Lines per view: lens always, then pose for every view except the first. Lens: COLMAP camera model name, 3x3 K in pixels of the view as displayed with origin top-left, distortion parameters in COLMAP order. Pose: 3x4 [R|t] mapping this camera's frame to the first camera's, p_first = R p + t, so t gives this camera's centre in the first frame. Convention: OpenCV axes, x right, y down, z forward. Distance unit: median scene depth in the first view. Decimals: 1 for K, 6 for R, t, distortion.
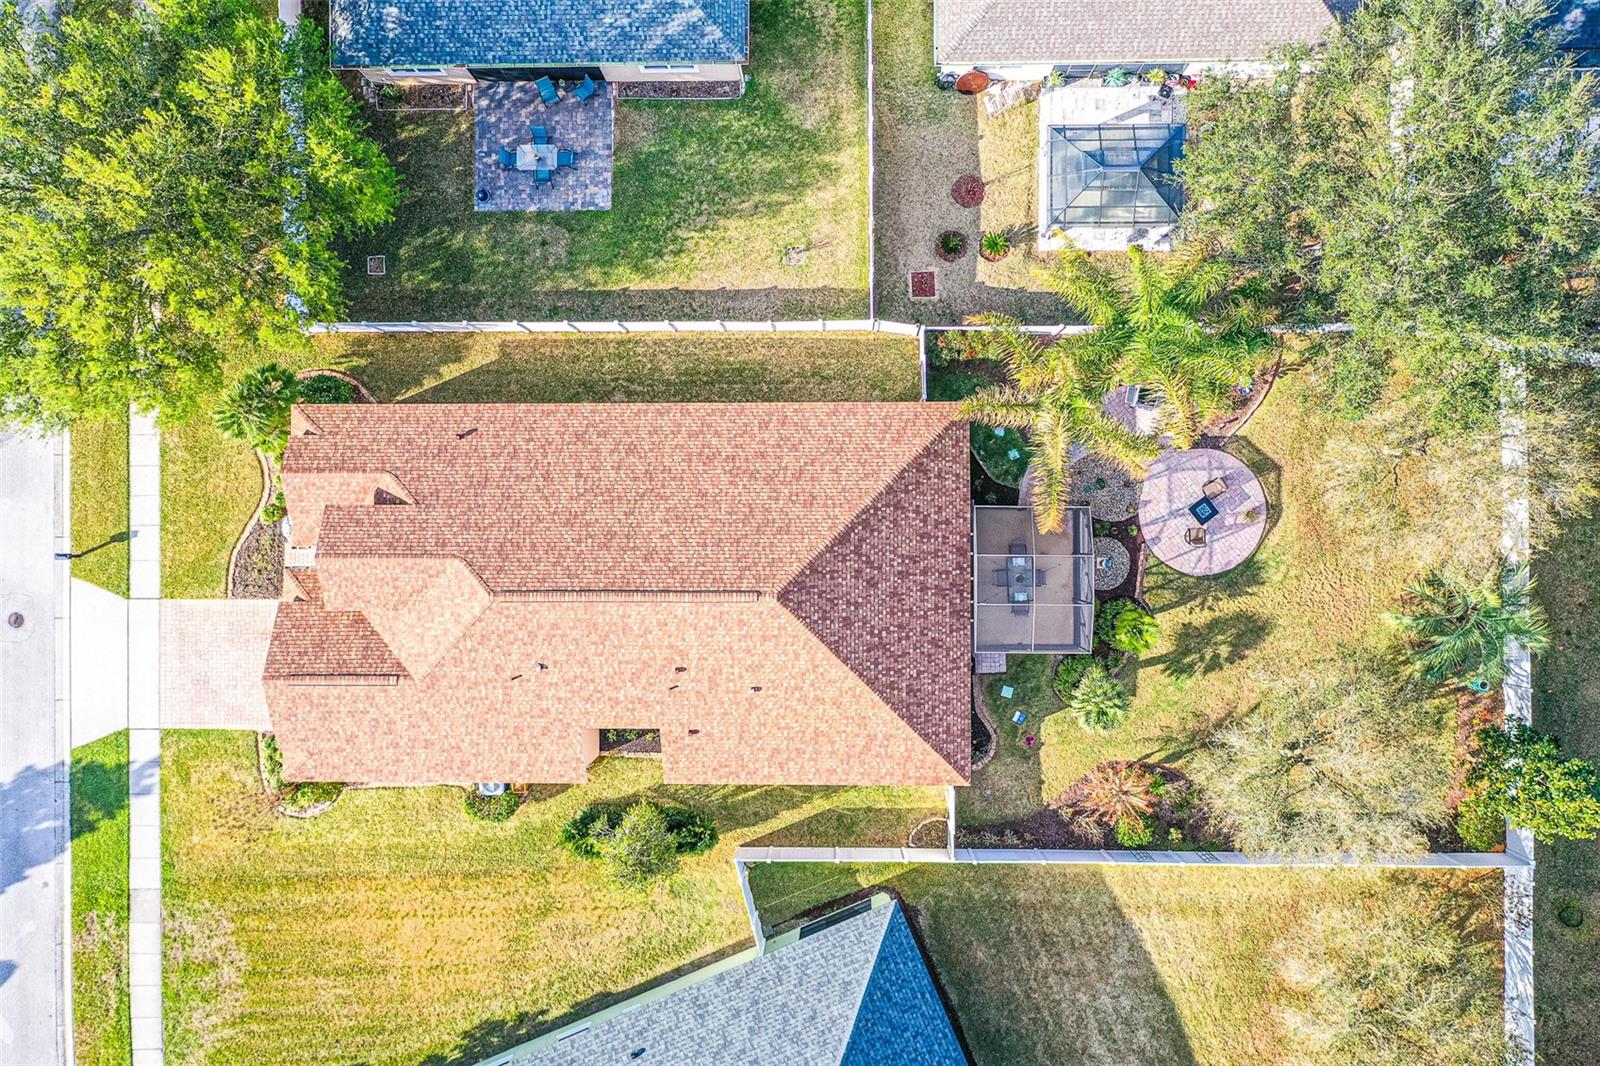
lens RADIAL K [[1254.6, 0, 792.9], [0, 1254.6, 528.5], [0, 0, 1]] dist [-0.005249, -0.002225]
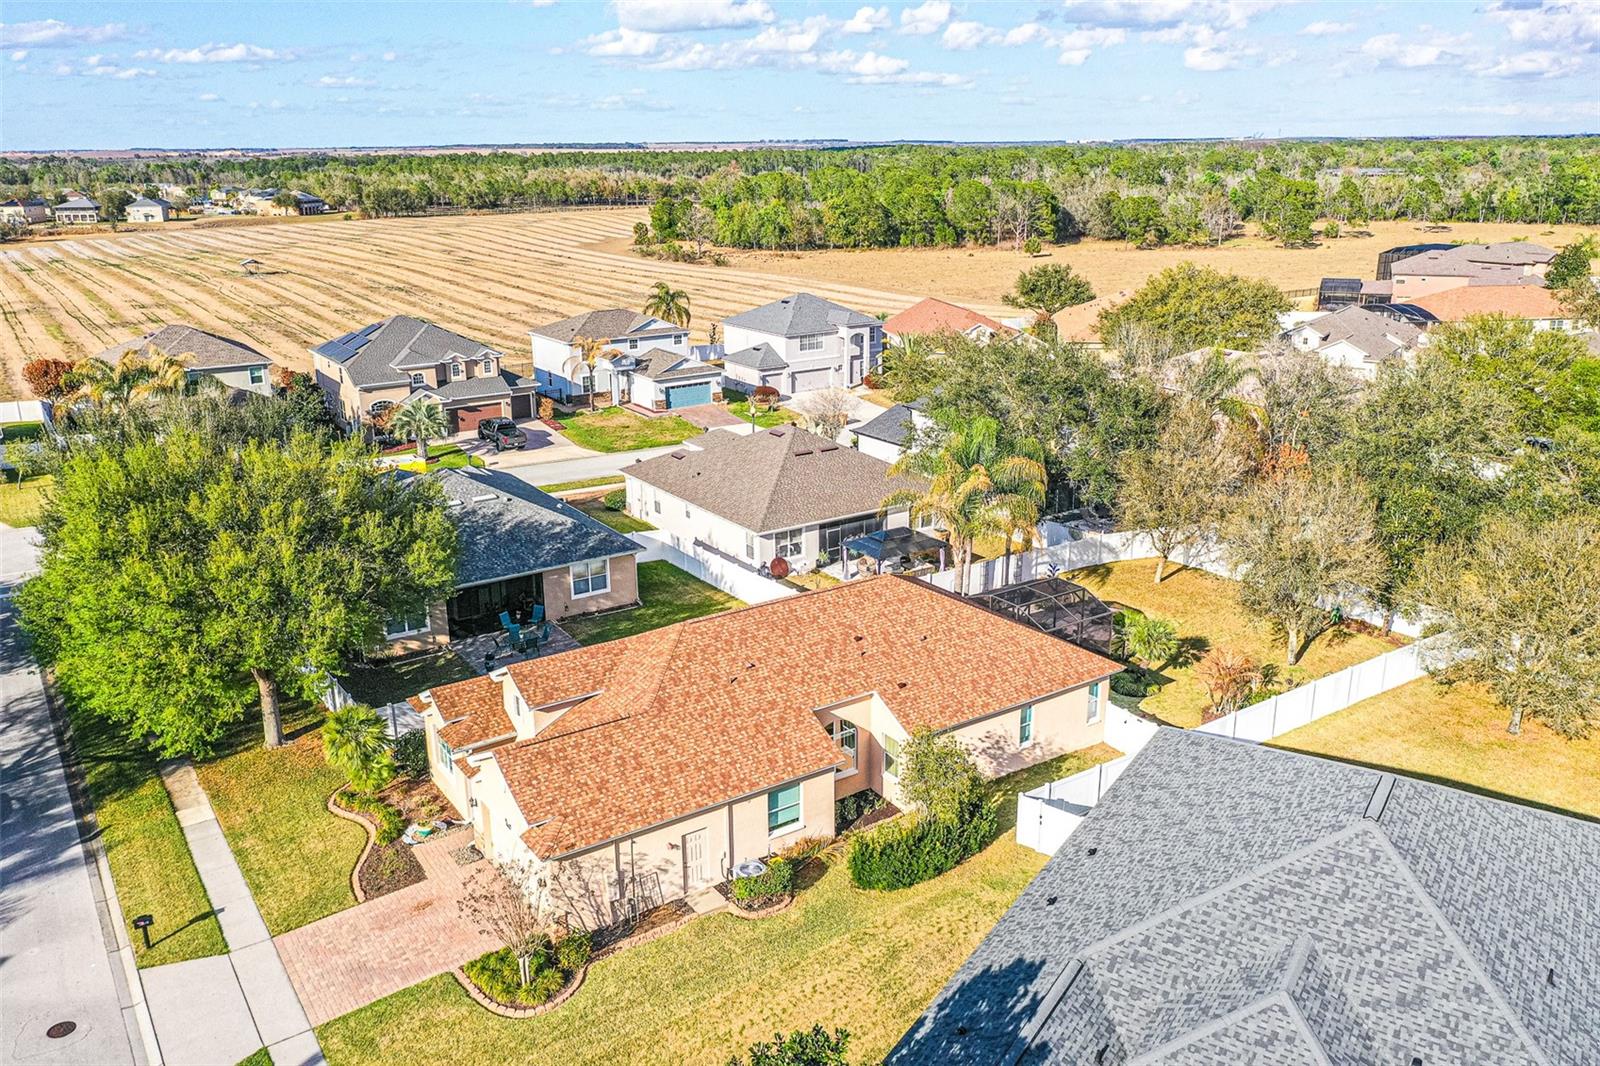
lens RADIAL K [[1254.6, 0, 792.9], [0, 1254.6, 528.5], [0, 0, 1]] dist [-0.005249, -0.002225]
pose [[0.832045, -0.137465, 0.537406, -0.622035], [0.554143, 0.249725, -0.794080, 0.808282], [-0.025045, 0.958510, 0.283957, 0.515533]]
